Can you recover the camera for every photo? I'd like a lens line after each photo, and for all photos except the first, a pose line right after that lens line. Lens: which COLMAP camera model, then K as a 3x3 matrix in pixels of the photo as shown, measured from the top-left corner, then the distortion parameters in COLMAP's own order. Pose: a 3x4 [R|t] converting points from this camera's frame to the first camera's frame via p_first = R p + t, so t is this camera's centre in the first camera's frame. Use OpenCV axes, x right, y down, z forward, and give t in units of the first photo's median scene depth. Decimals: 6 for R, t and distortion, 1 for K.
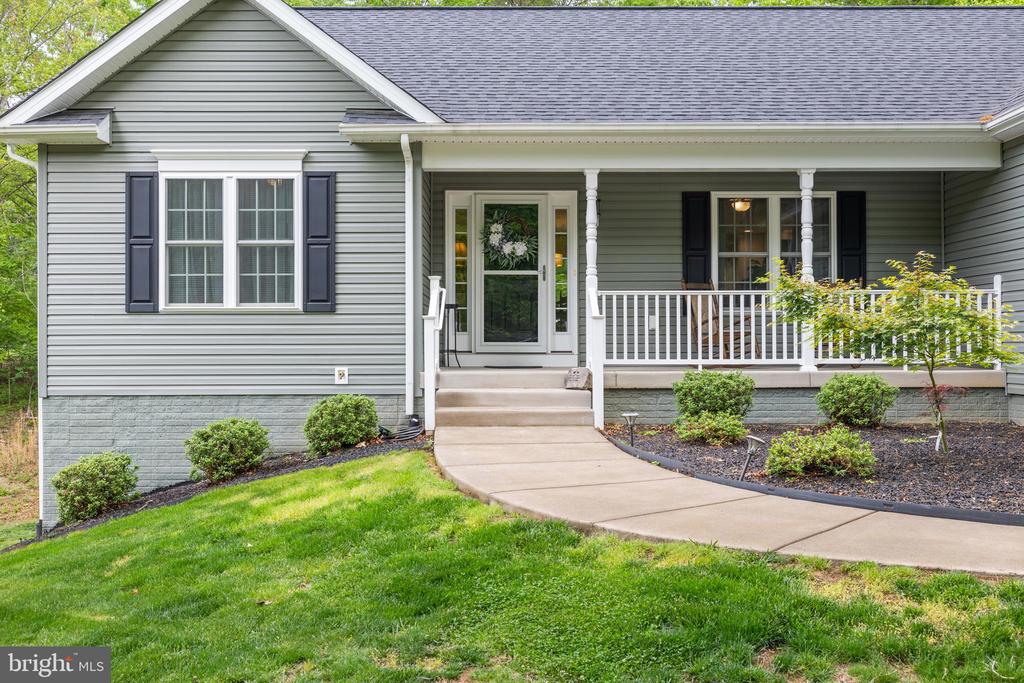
lens RADIAL K [[1018.9, 0, 512.5], [0, 1018.9, 340.0], [0, 0, 1]] dist [0.001873, 0.000000]
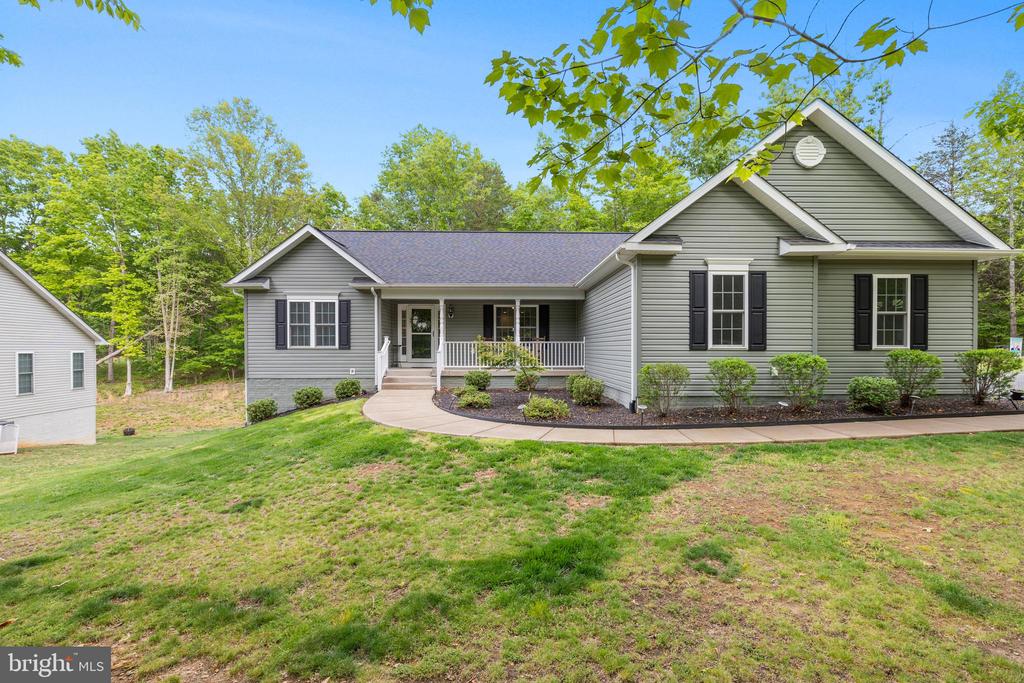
lens RADIAL K [[434.7, 0, 514.8], [0, 434.7, 355.3], [0, 0, 1]] dist [0.000418, -0.000561]
pose [[0.999802, 0.002444, 0.019753, 0.262397], [-0.002849, 0.999786, 0.020493, -0.036112], [-0.019699, -0.020545, 0.999595, -0.223399]]
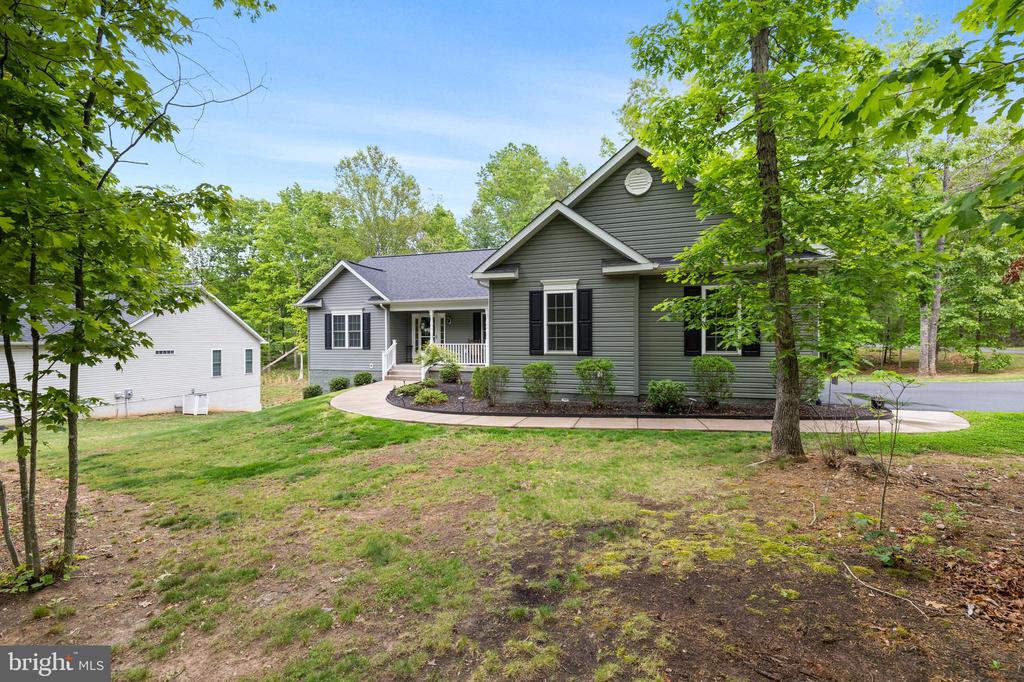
lens RADIAL K [[434.7, 0, 512.7], [0, 434.7, 341.7], [0, 0, 1]] dist [0.000418, -0.000561]
pose [[0.947380, 0.000886, -0.320110, 0.861557], [0.001413, 0.999975, 0.006949, -0.066321], [0.320108, -0.007036, 0.947355, -0.378656]]
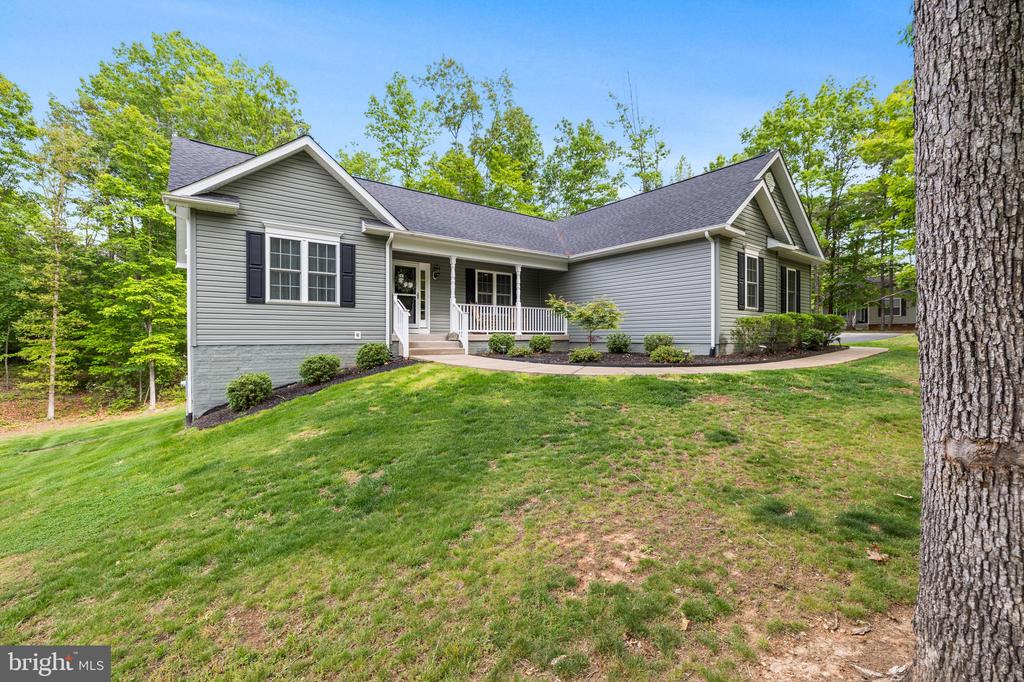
lens RADIAL K [[434.7, 0, 516.4], [0, 434.7, 339.3], [0, 0, 1]] dist [0.000418, -0.000561]
pose [[0.798692, -0.000602, 0.601740, -0.466684], [-0.003638, 0.999976, 0.005830, 0.036839], [-0.601730, -0.006845, 0.798671, 0.021555]]
